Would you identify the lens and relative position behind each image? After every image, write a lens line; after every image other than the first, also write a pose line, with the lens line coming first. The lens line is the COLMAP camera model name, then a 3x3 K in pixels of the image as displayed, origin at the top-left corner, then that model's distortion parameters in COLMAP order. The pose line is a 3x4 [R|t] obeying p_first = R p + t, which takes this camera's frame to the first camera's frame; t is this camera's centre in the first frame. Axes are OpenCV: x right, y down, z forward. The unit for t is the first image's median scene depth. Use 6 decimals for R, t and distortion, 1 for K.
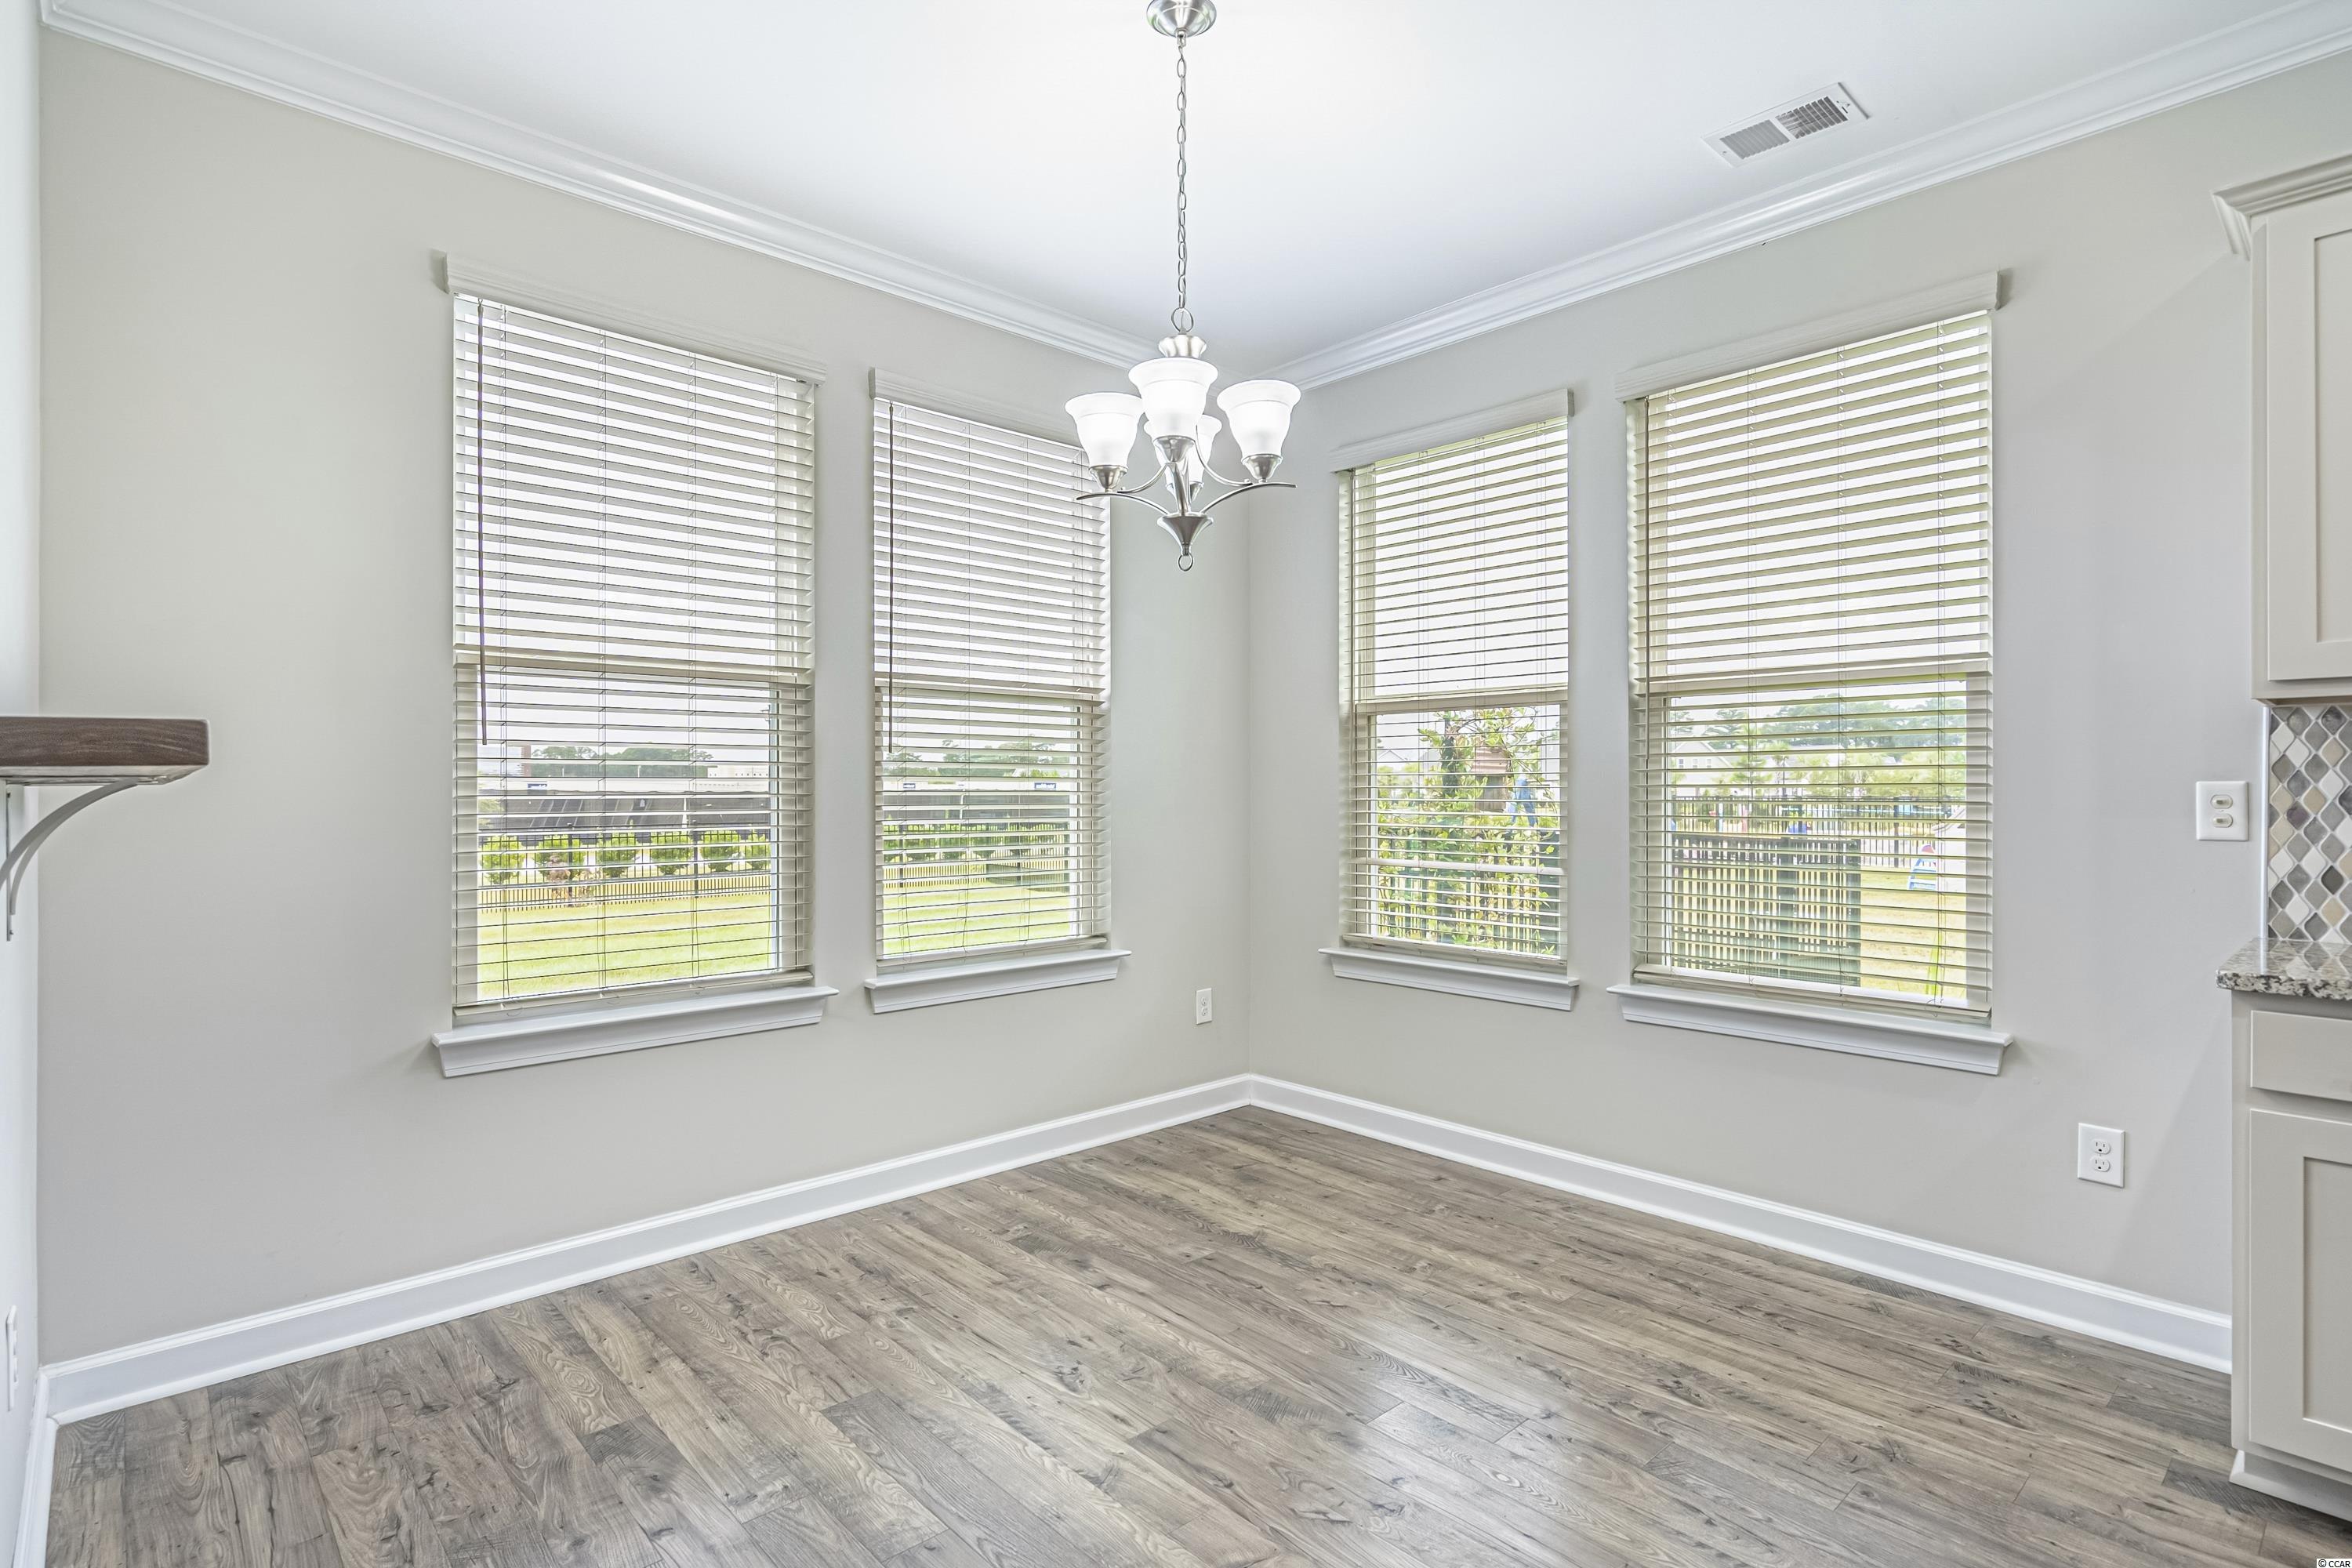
lens RADIAL K [[1172.1, 0, 1176.0], [0, 1172.1, 784.0], [0, 0, 1]] dist [-0.001167, 0.001193]
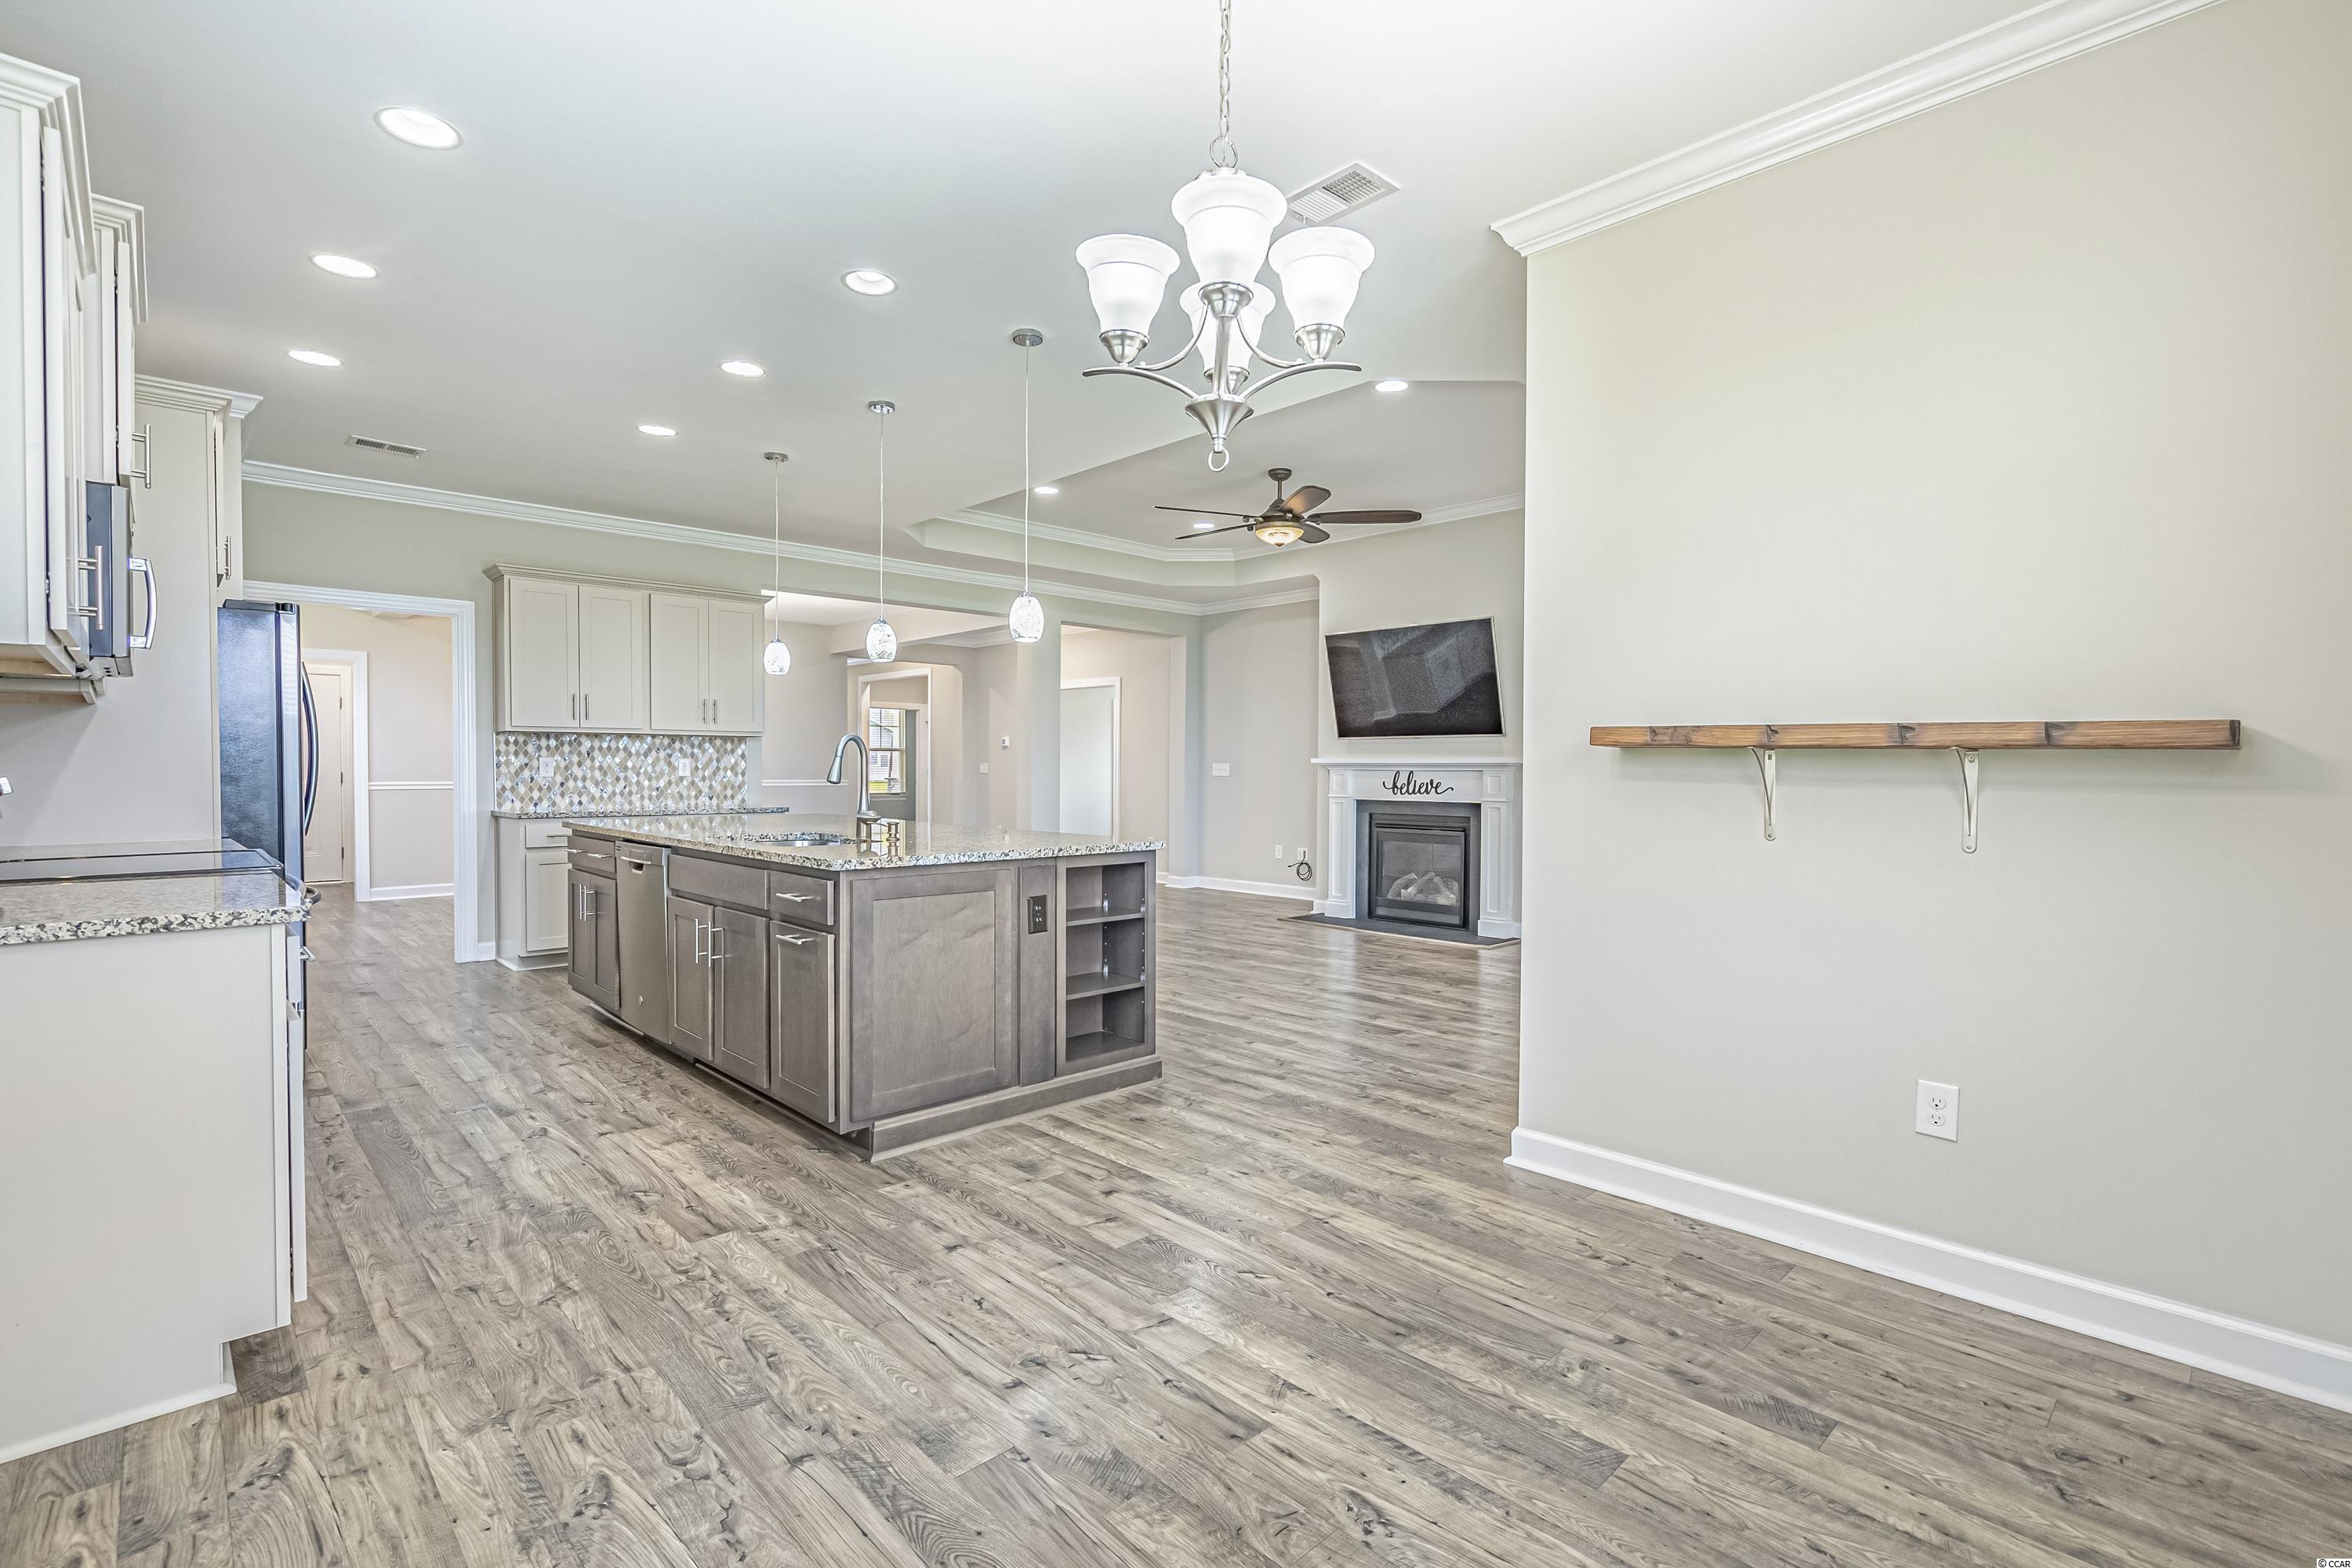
lens RADIAL K [[1069.4, 0, 1178.8], [0, 1069.4, 787.4], [0, 0, 1]] dist [-0.002146, 0.000003]
pose [[-0.999727, -0.001938, -0.023299, 0.046961], [-0.002323, 0.999861, 0.016496, 0.018803], [0.023264, 0.016546, -0.999592, 1.580101]]
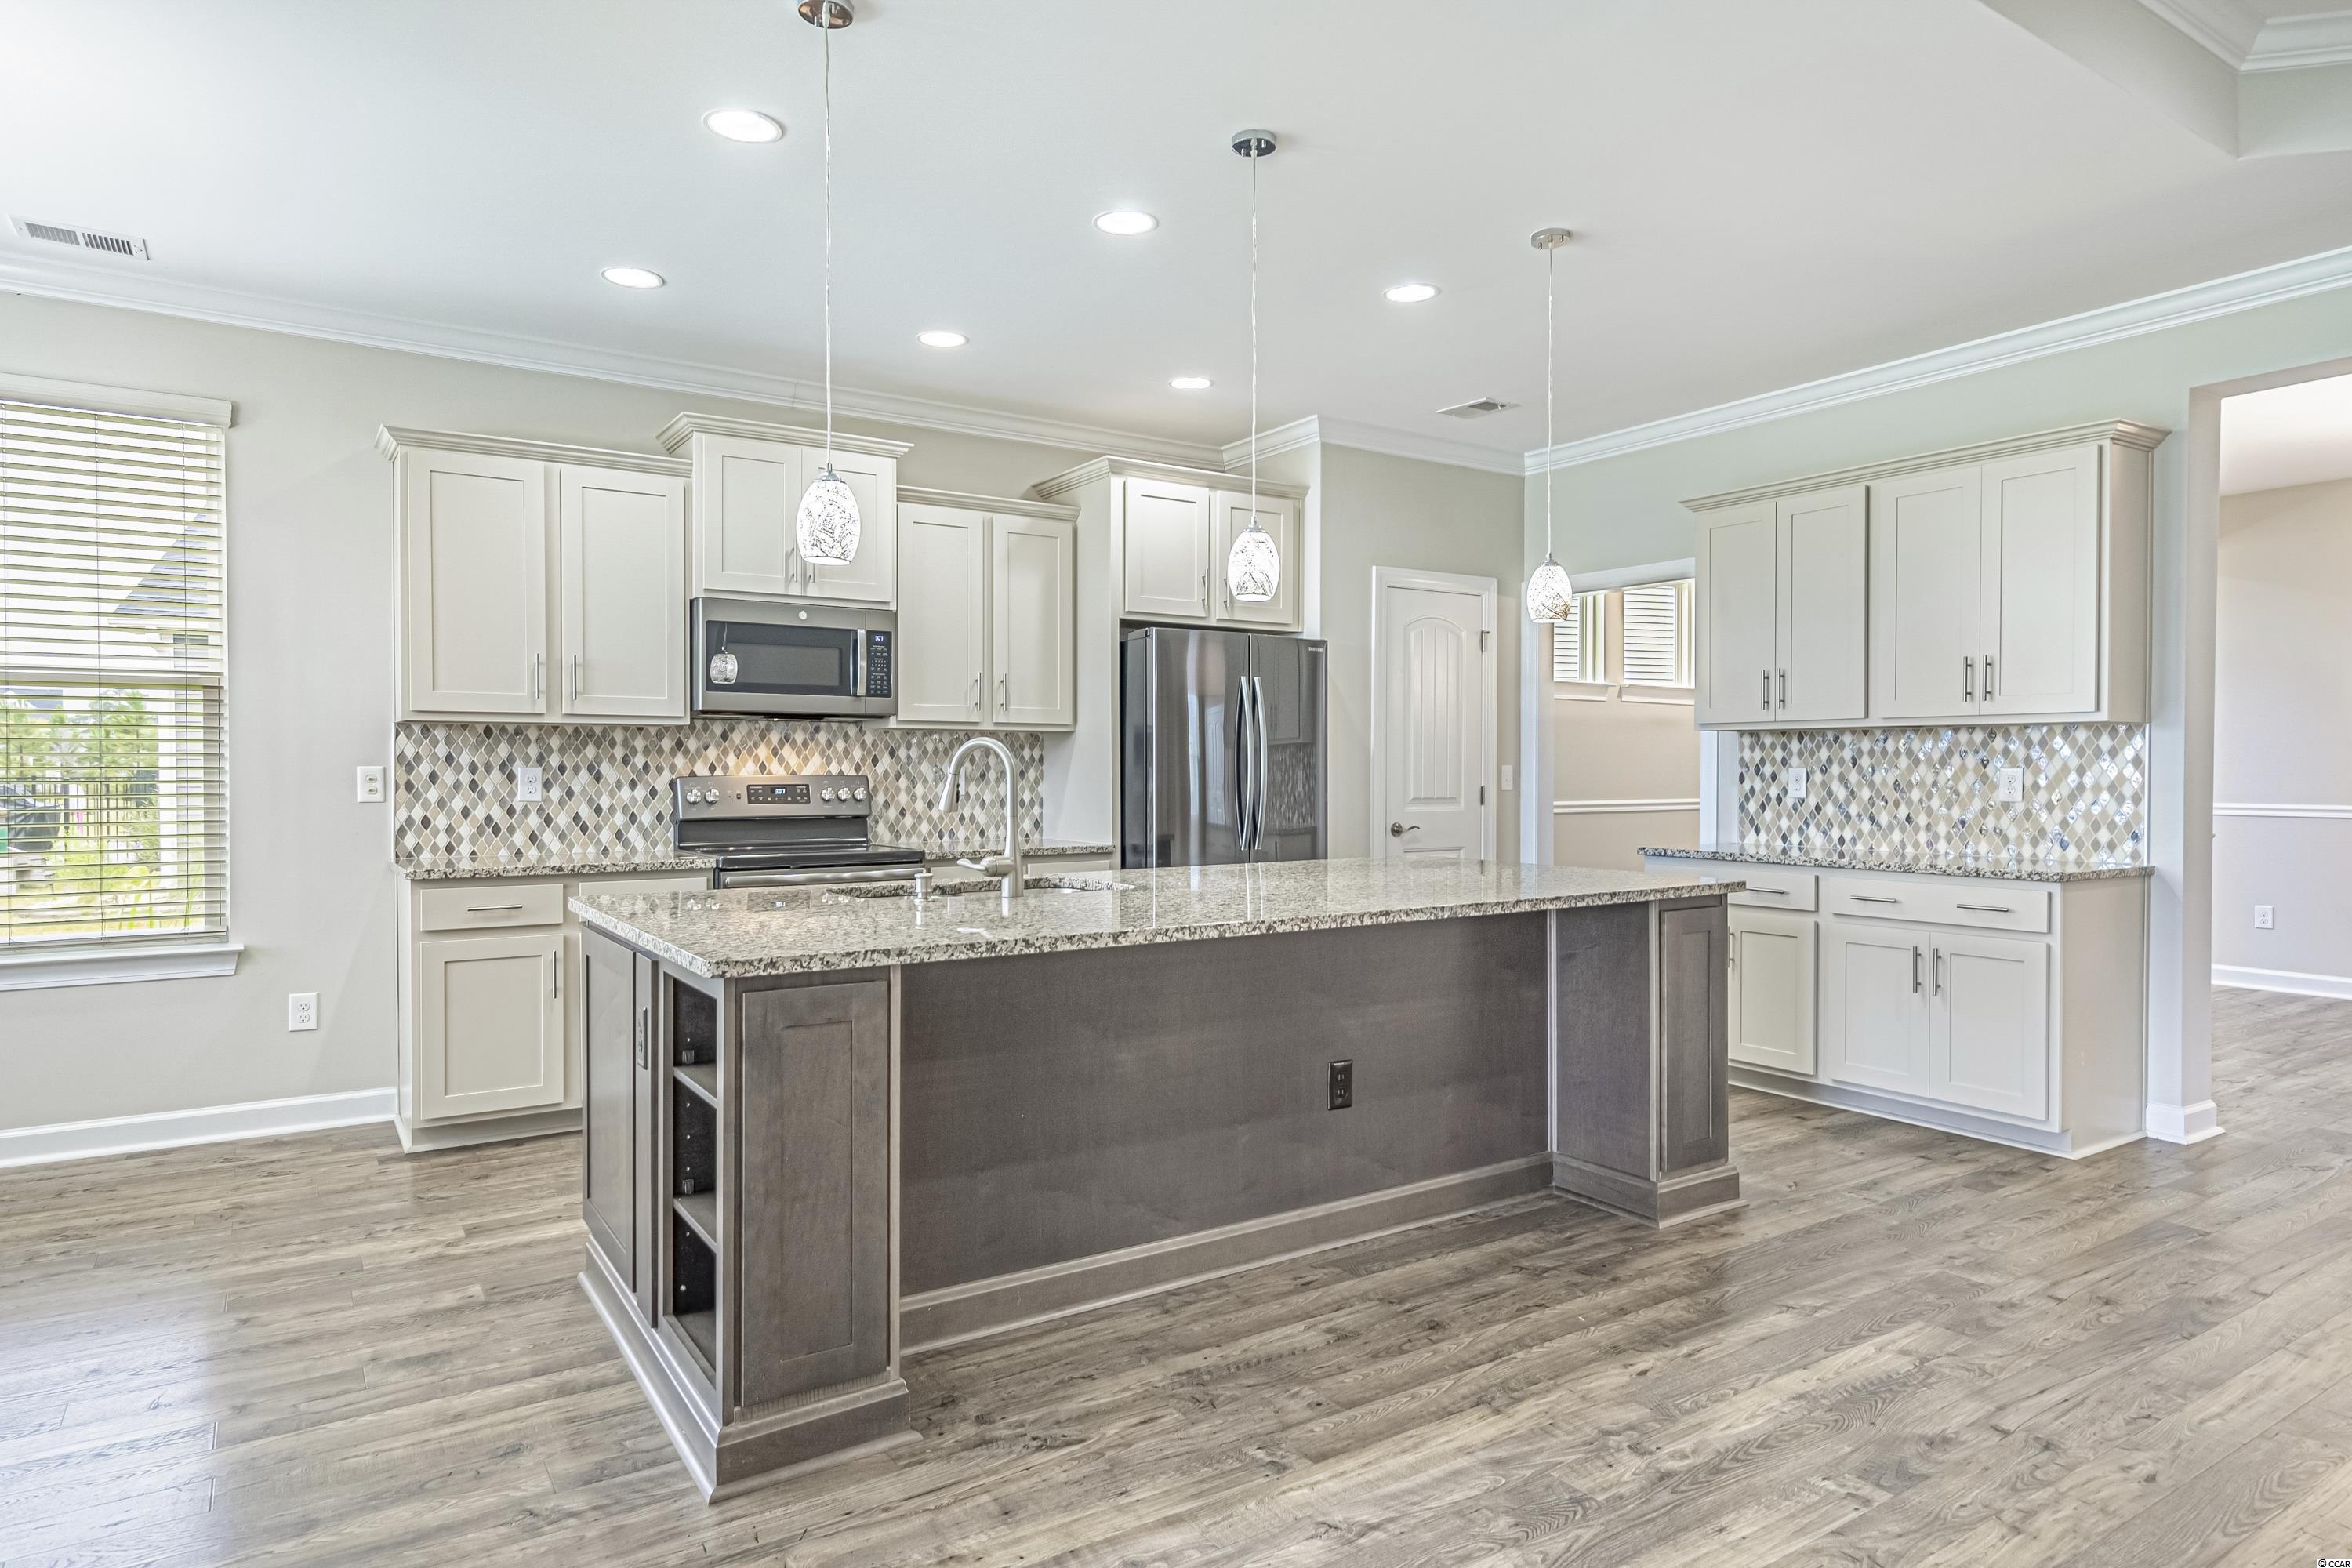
lens RADIAL K [[1369.6, 0, 1180.8], [0, 1369.6, 786.0], [0, 0, 1]] dist [0.003040, 0.000581]
pose [[0.154767, -0.011816, 0.987880, -0.796181], [-0.003351, 0.999916, 0.012485, -0.002612], [-0.987945, -0.005242, 0.154714, -0.402789]]
